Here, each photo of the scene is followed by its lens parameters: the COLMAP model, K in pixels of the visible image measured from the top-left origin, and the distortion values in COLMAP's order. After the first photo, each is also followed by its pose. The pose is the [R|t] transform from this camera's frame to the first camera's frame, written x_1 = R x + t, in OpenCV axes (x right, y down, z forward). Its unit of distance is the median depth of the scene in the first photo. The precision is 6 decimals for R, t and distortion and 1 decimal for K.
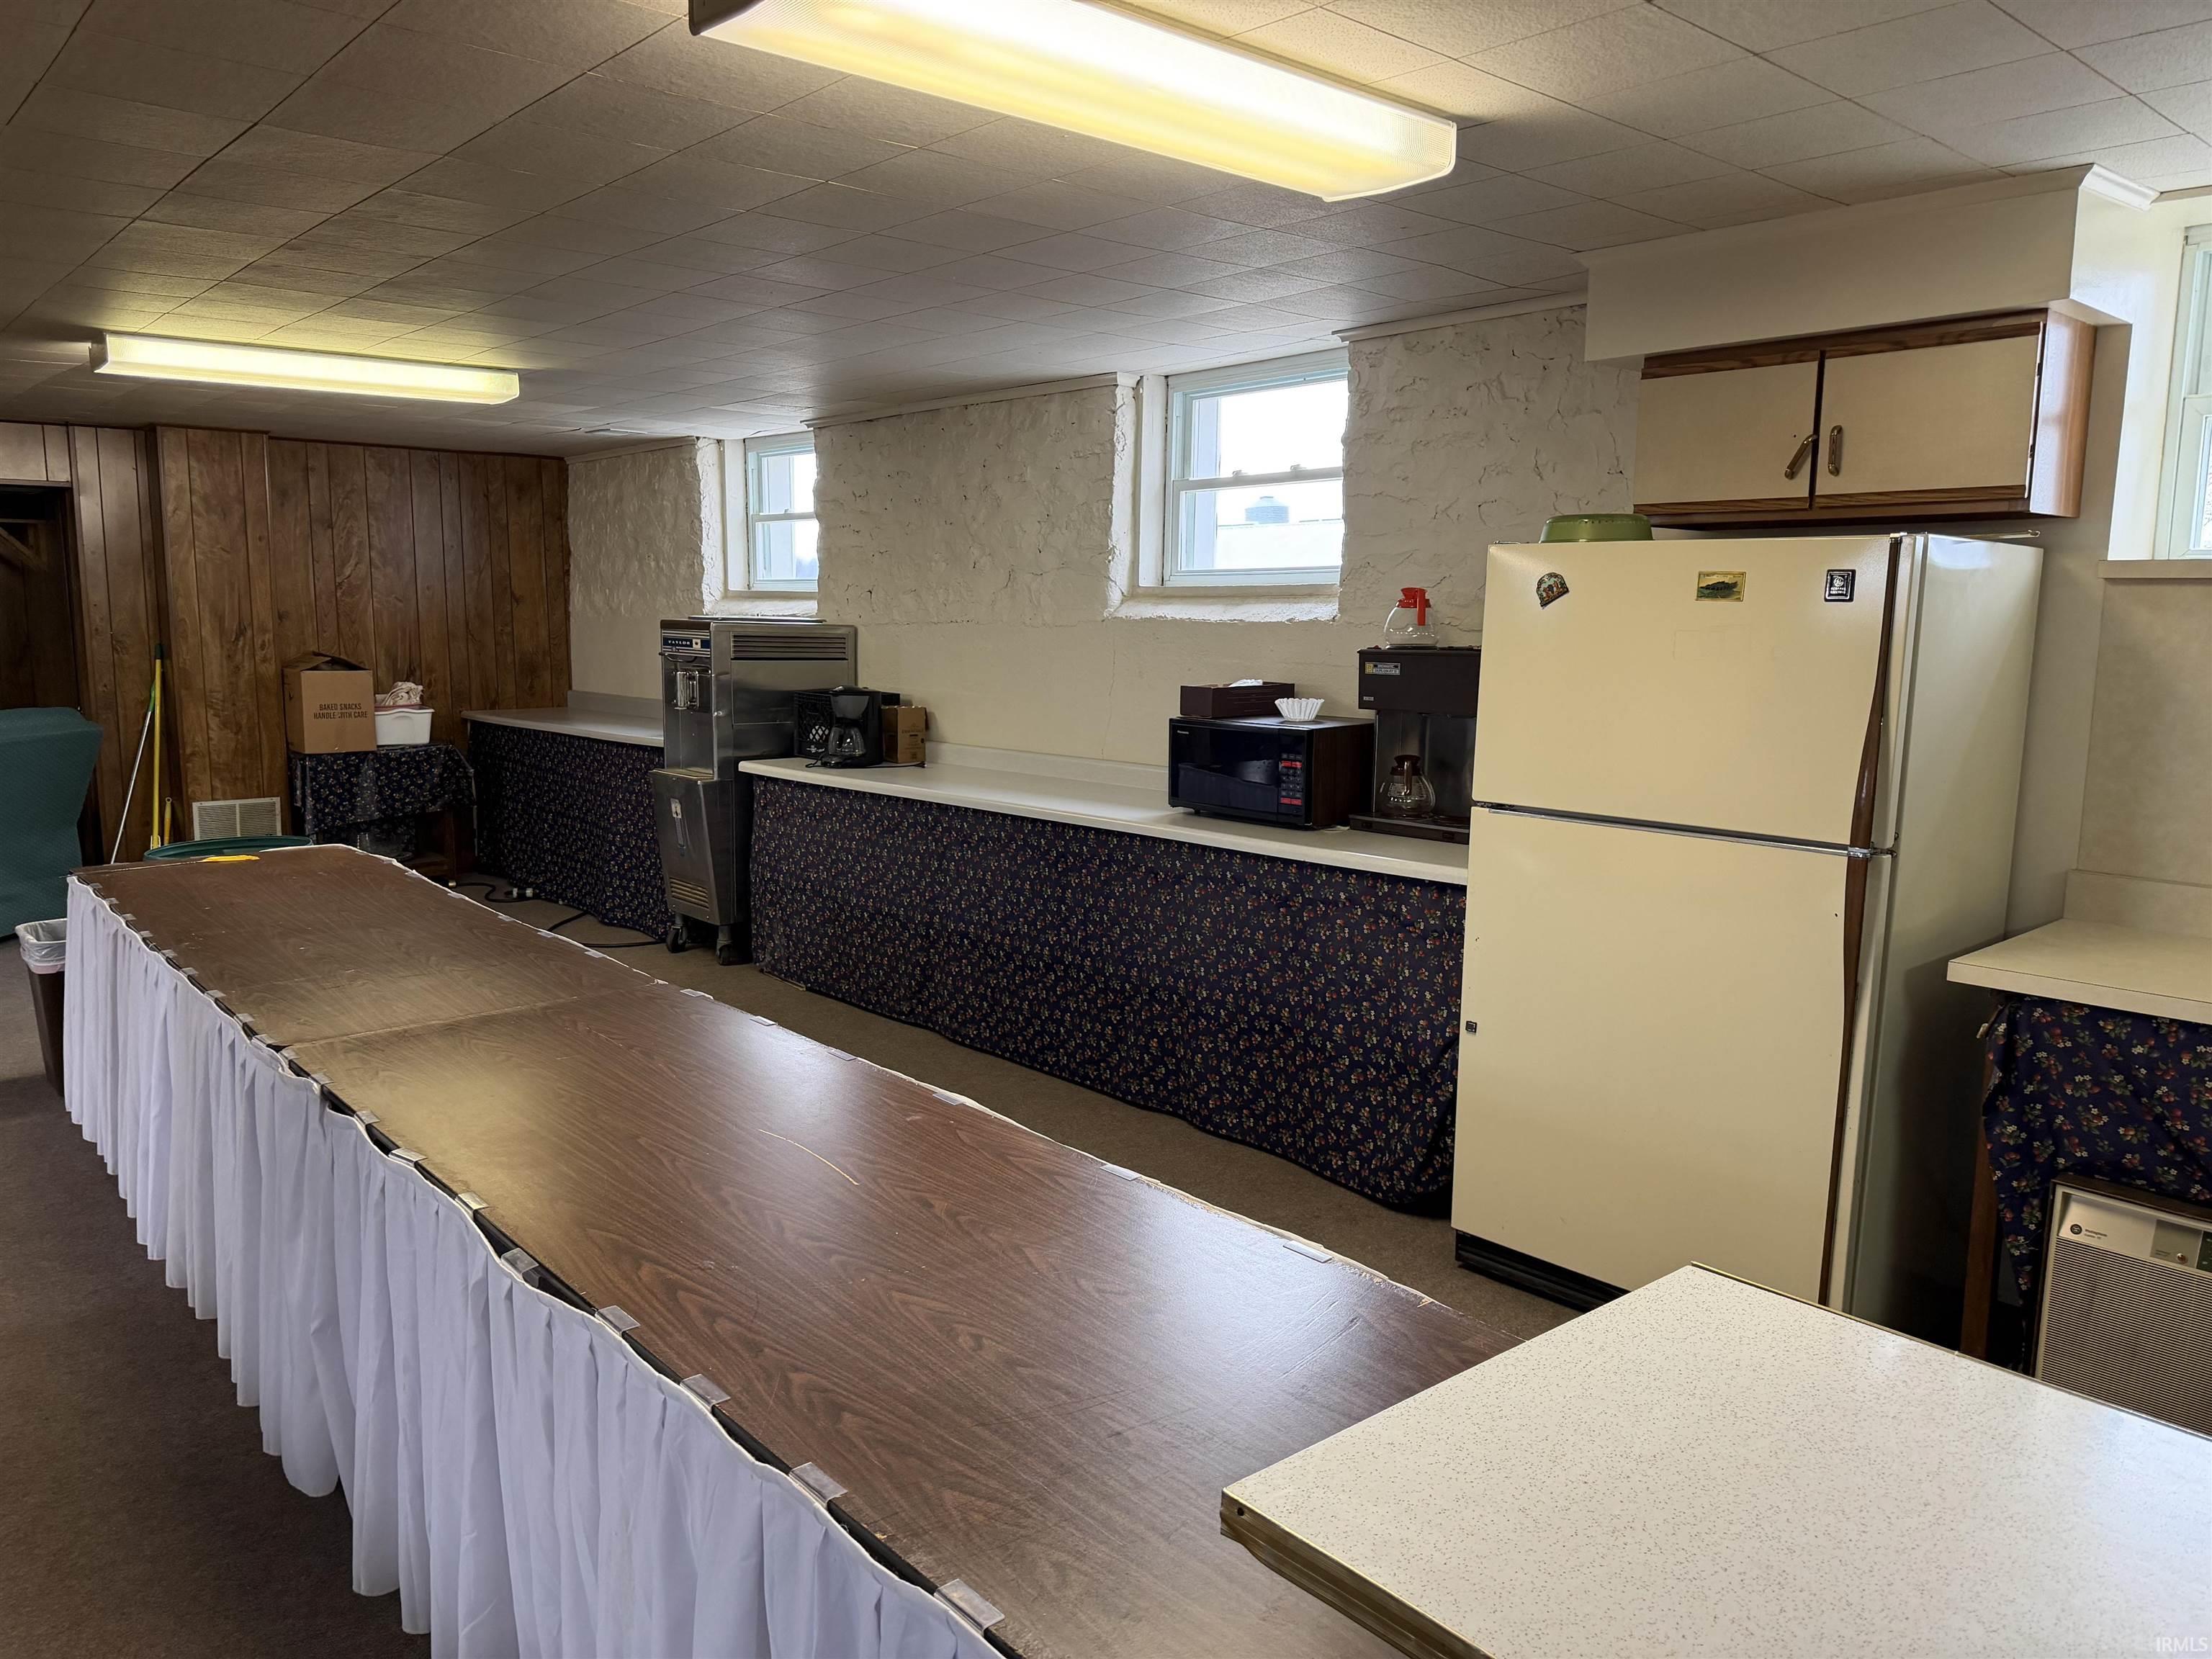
lens RADIAL K [[1557.6, 0, 1106.0], [0, 1557.6, 829.5], [0, 0, 1]] dist [0.074718, -0.000142]
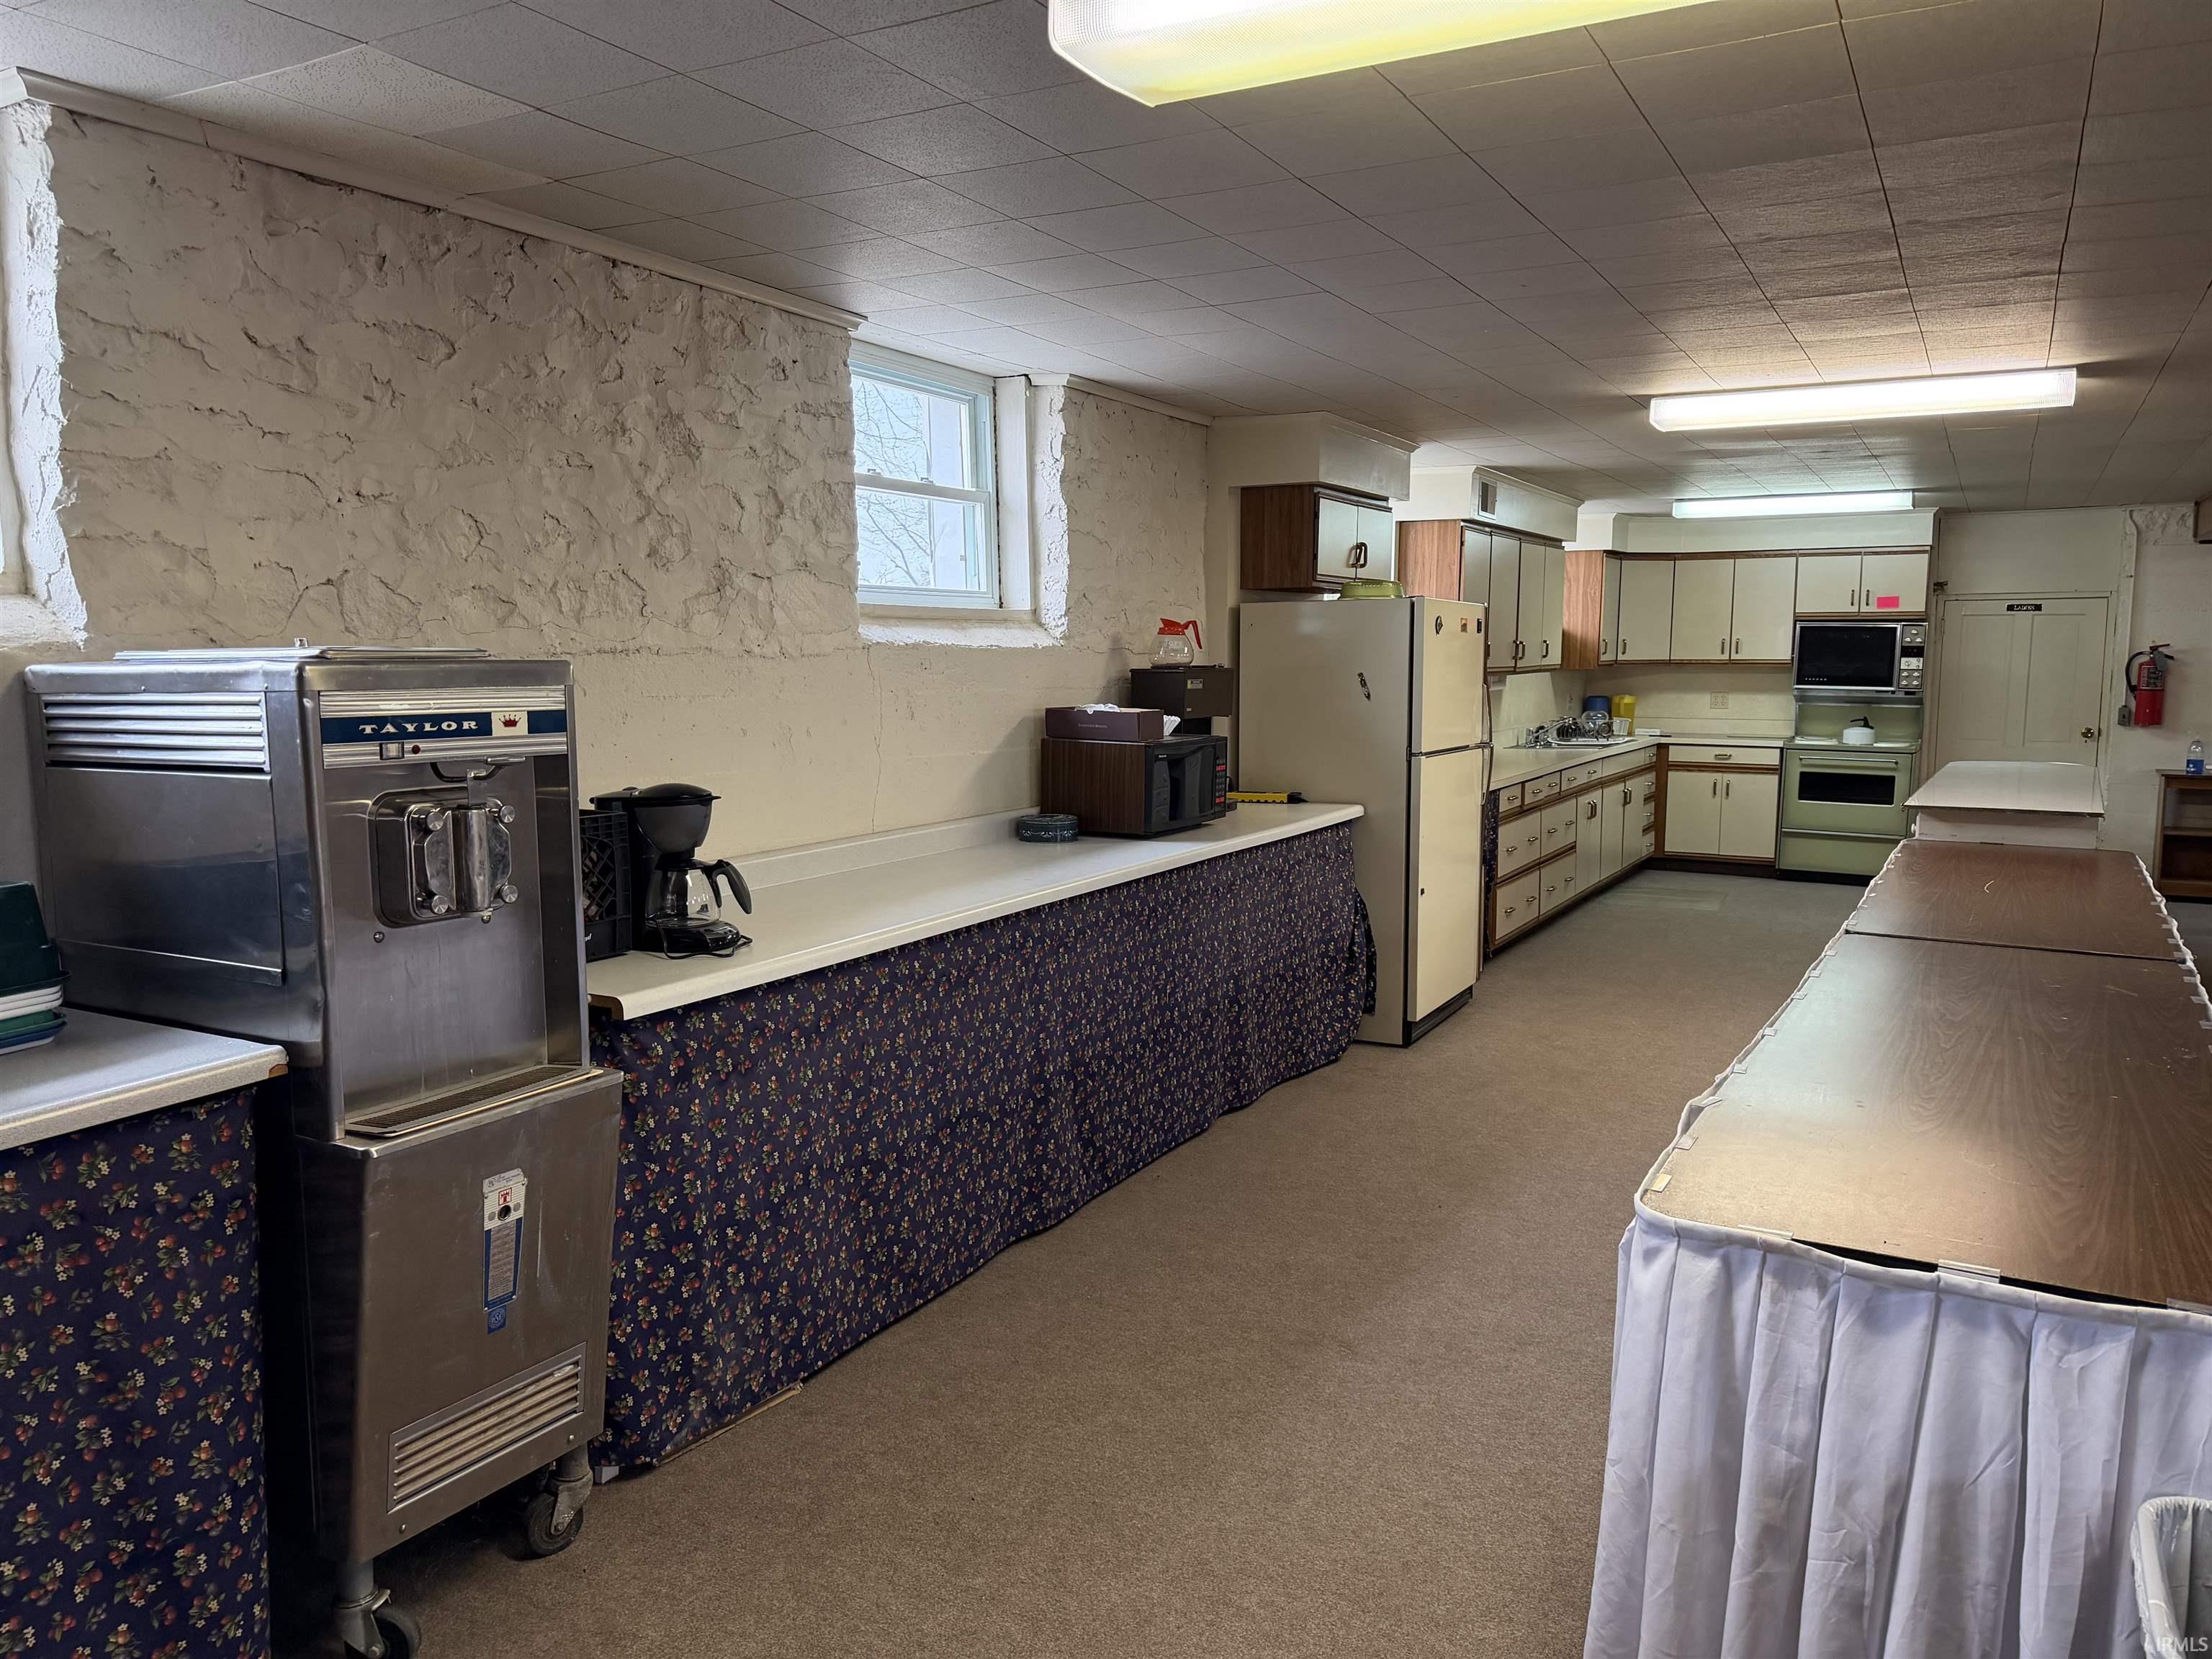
lens RADIAL K [[1557.6, 0, 1106.0], [0, 1557.6, 829.5], [0, 0, 1]] dist [0.074718, -0.000142]
pose [[-0.328418, -0.116105, 0.937369, -0.730553], [0.127240, 0.977932, 0.165709, -0.154517], [-0.935923, 0.173692, -0.306397, 1.111231]]
